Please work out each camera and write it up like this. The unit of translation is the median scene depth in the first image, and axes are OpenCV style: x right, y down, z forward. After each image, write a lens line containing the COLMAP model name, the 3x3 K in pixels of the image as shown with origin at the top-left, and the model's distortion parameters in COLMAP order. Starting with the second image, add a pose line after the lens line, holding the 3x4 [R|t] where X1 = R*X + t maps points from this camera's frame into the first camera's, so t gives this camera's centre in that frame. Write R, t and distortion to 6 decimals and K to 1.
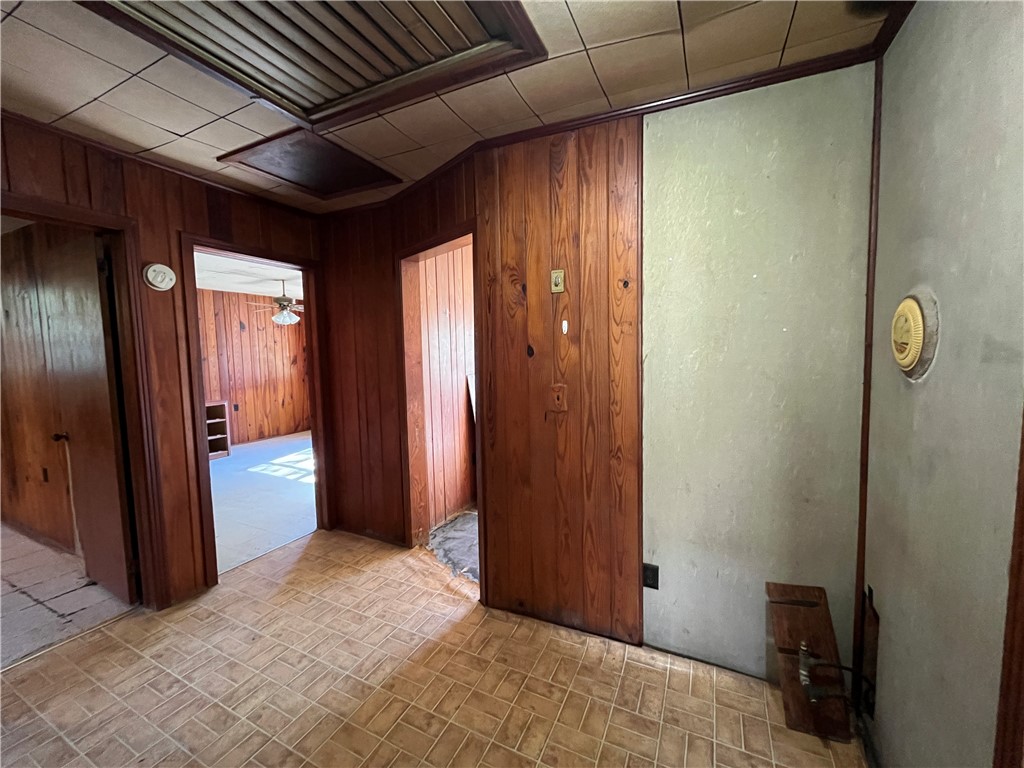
lens RADIAL K [[413.9, 0, 511.5], [0, 413.9, 384.7], [0, 0, 1]] dist [-0.003334, -0.000297]
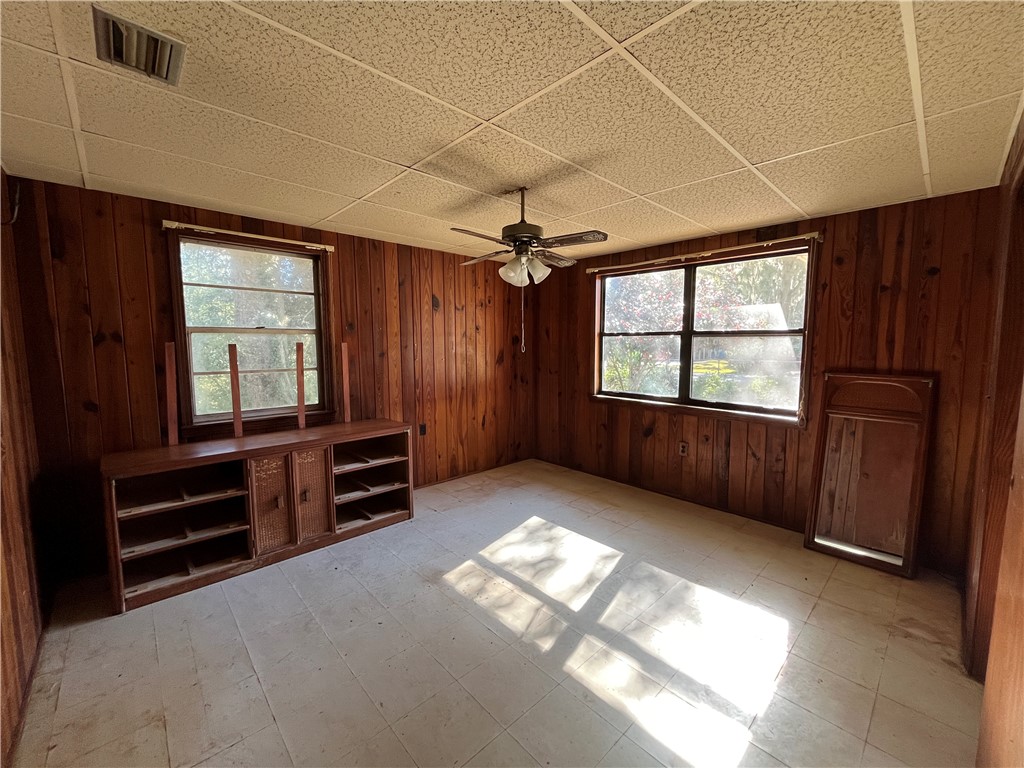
lens RADIAL K [[413.9, 0, 516.6], [0, 413.9, 394.0], [0, 0, 1]] dist [-0.003334, -0.000297]
pose [[0.935619, 0.058116, -0.348195, -0.295173], [-0.044593, 0.997912, 0.046734, -0.035413], [0.350184, -0.028198, 0.936256, 0.429822]]
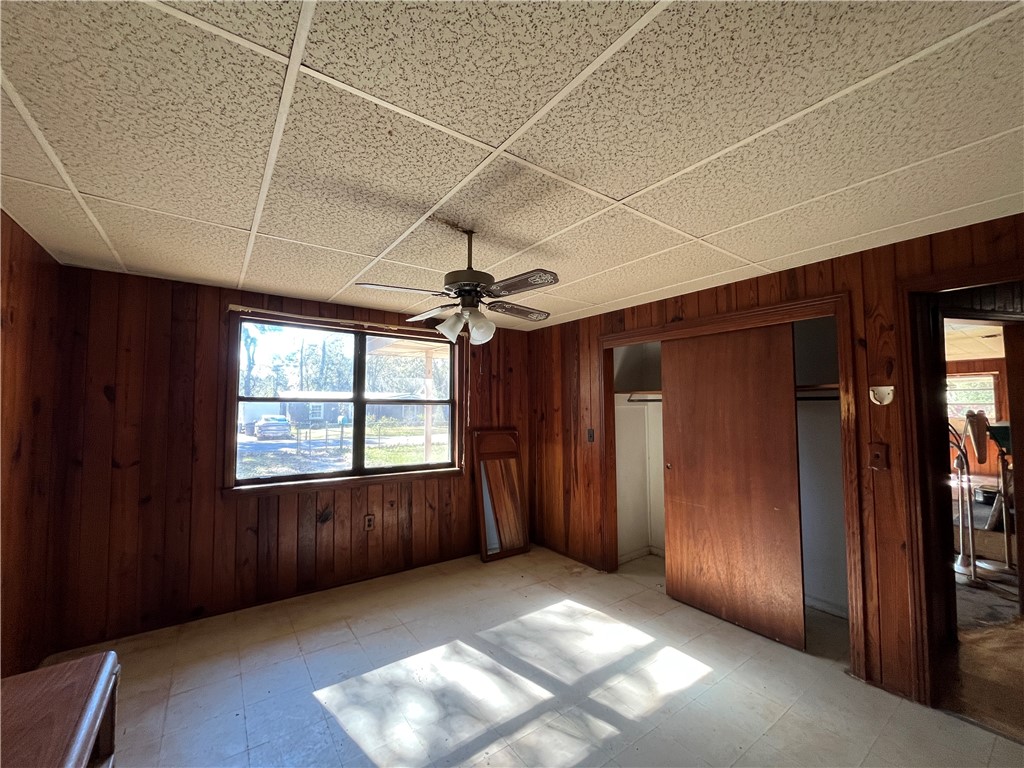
lens RADIAL K [[413.9, 0, 505.8], [0, 413.9, 391.6], [0, 0, 1]] dist [-0.003334, -0.000297]
pose [[0.482854, 0.049059, 0.874326, -0.650569], [0.067364, 0.993390, -0.092942, -0.049712], [-0.873106, 0.103776, 0.476357, 0.606764]]
